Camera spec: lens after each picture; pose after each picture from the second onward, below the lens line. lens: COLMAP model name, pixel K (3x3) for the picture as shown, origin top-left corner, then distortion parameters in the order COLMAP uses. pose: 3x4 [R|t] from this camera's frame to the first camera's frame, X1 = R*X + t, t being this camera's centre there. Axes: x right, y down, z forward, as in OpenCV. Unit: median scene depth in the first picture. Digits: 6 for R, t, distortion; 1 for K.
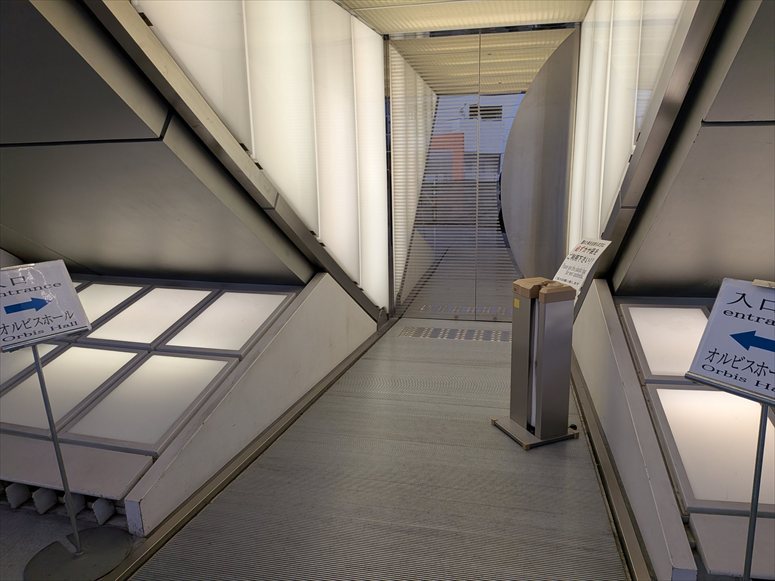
lens RADIAL K [[562.5, 0, 377.8], [0, 562.5, 290.3], [0, 0, 1]] dist [0.067461, -0.103094]
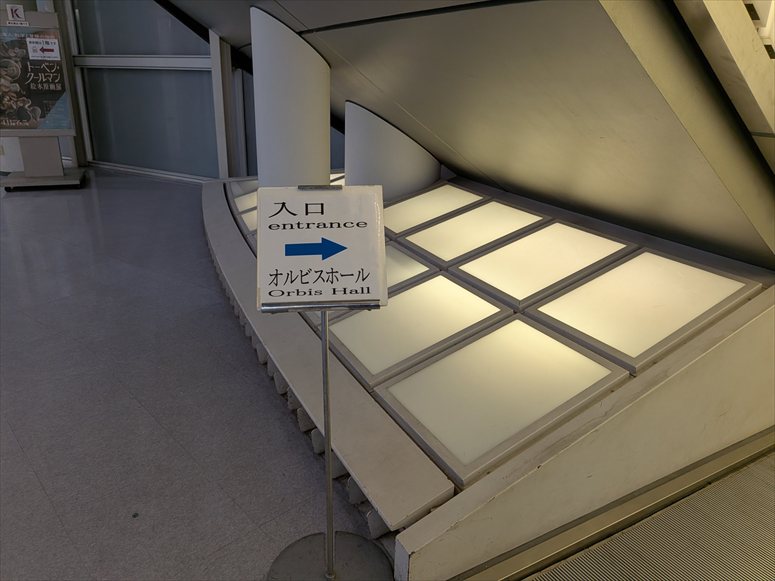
lens RADIAL K [[556.9, 0, 367.4], [0, 556.9, 291.7], [0, 0, 1]] dist [-0.005894, -0.005458]
pose [[0.714414, 0.285999, -0.638605, -0.084455], [-0.179405, 0.957015, 0.227895, -0.054099], [0.676333, -0.048243, 0.735015, 0.348260]]
